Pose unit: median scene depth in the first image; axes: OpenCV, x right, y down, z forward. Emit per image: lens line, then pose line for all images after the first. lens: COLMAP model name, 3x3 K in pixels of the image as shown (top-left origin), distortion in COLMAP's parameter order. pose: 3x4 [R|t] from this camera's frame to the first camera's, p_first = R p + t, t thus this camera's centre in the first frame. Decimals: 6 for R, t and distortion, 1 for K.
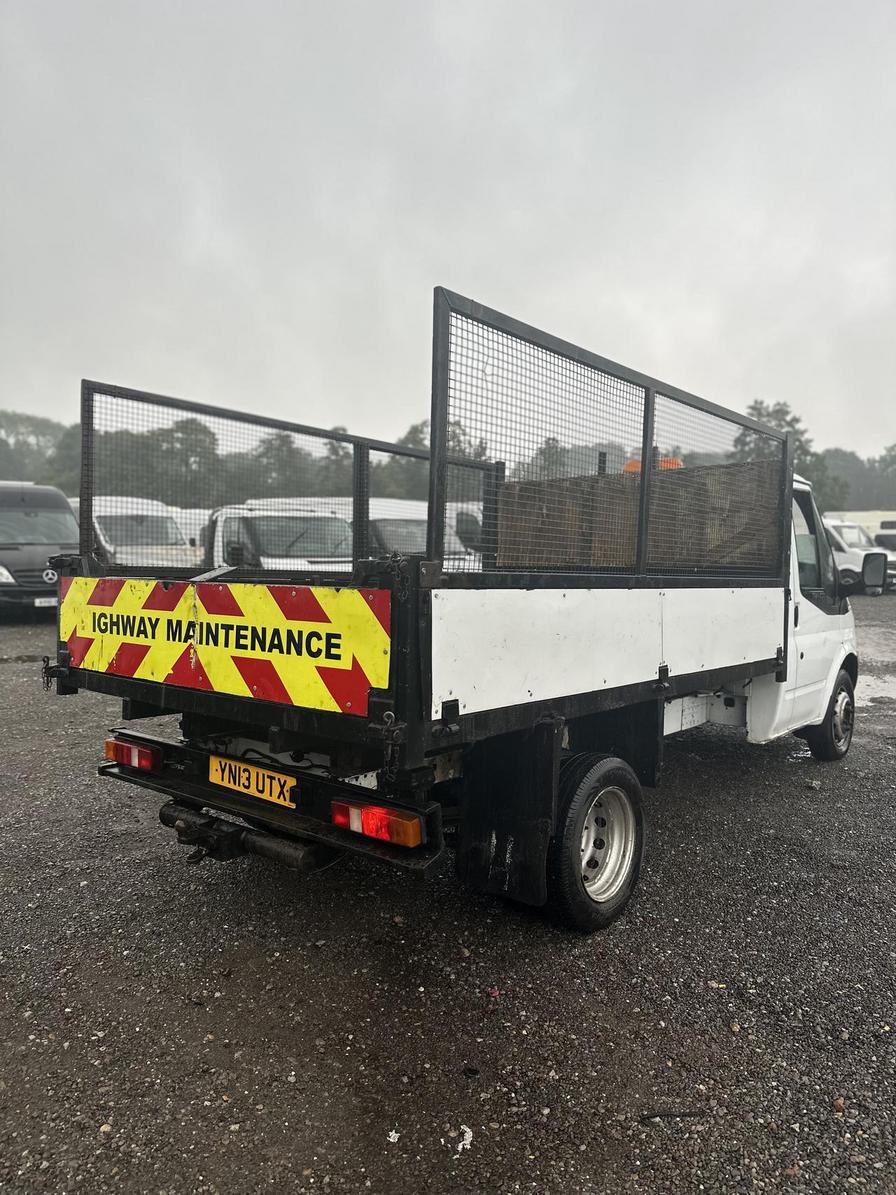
lens RADIAL K [[831.1, 0, 452.3], [0, 831.1, 612.9], [0, 0, 1]] dist [0.099653, -0.130645]
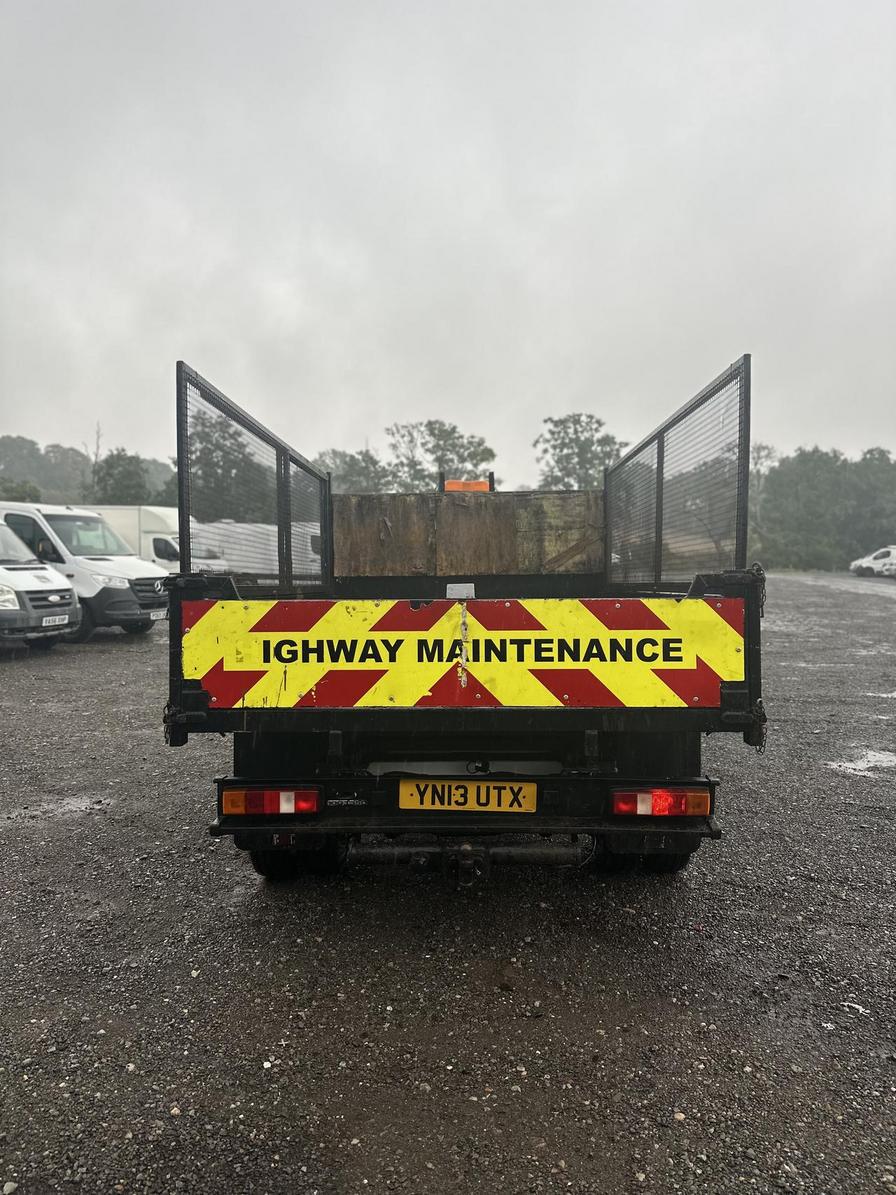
lens RADIAL K [[831.1, 0, 452.3], [0, 831.1, 612.9], [0, 0, 1]] dist [0.099653, -0.130645]
pose [[0.787931, -0.045808, 0.614057, -0.846026], [0.050060, 0.998693, 0.010267, -0.029311], [-0.613725, 0.022650, 0.789195, 0.216688]]
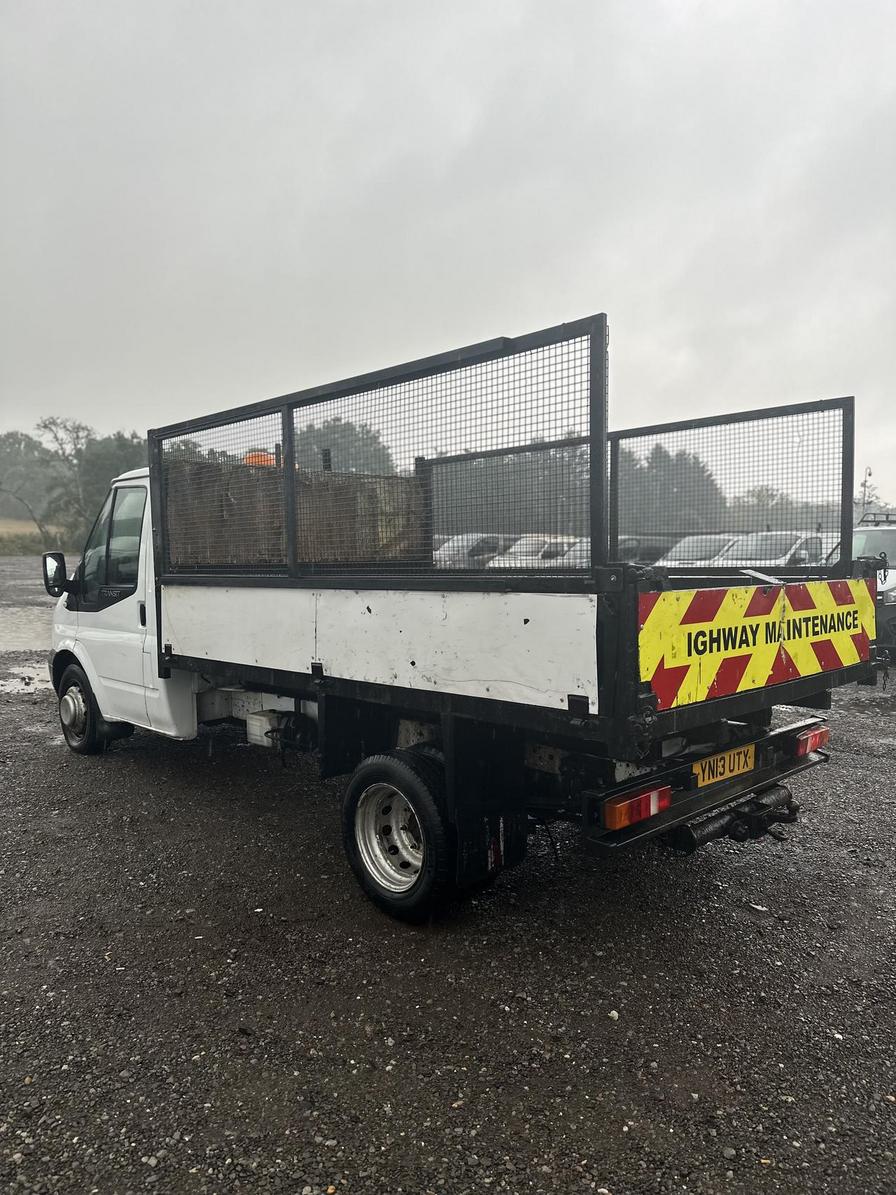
lens RADIAL K [[831.1, 0, 452.3], [0, 831.1, 612.9], [0, 0, 1]] dist [0.099653, -0.130645]
pose [[0.111491, -0.082865, 0.990305, -1.325895], [0.063601, 0.995069, 0.076103, -0.101584], [-0.991728, 0.054499, 0.116212, 1.197580]]
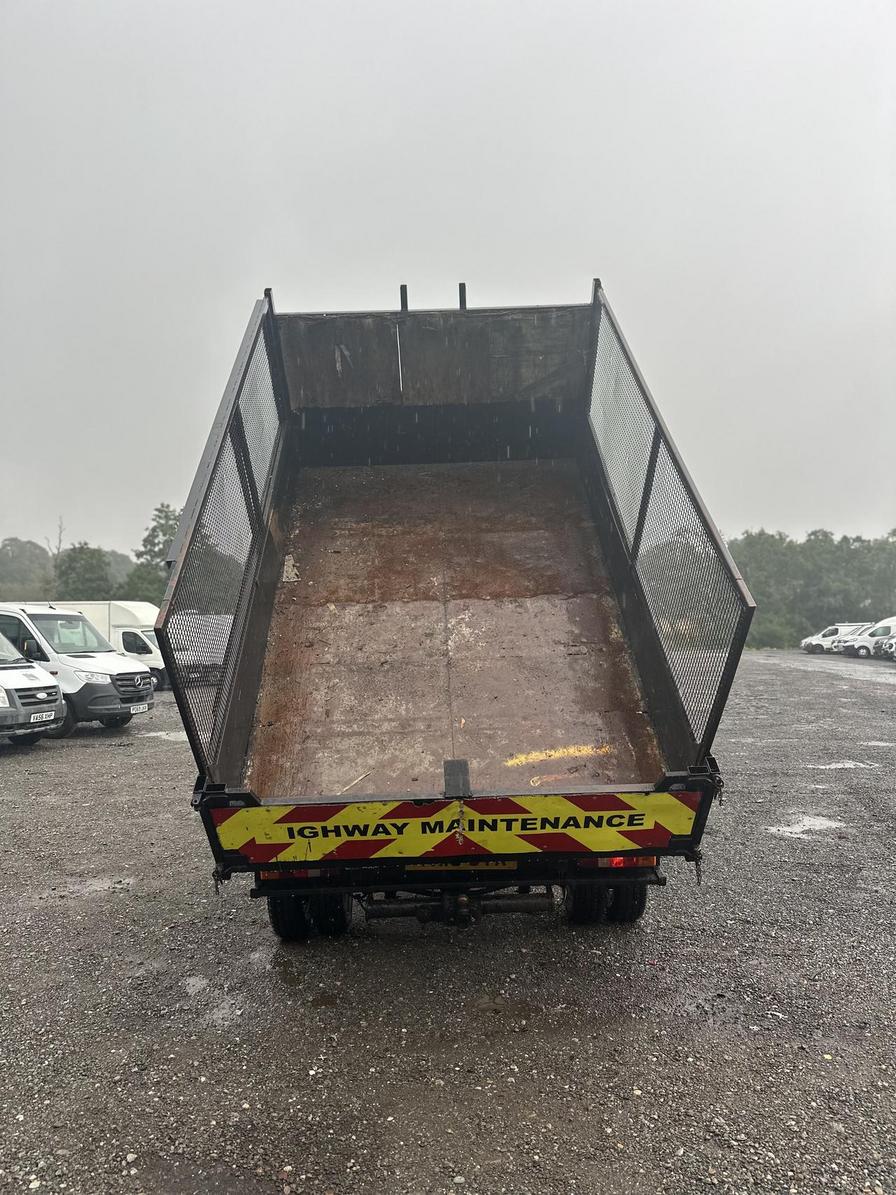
lens RADIAL K [[831.1, 0, 452.3], [0, 831.1, 612.9], [0, 0, 1]] dist [0.099653, -0.130645]
pose [[0.744663, -0.451898, 0.491188, -0.692047], [0.048722, 0.770768, 0.635250, -0.862720], [-0.665660, -0.449116, 0.595979, 0.417395]]
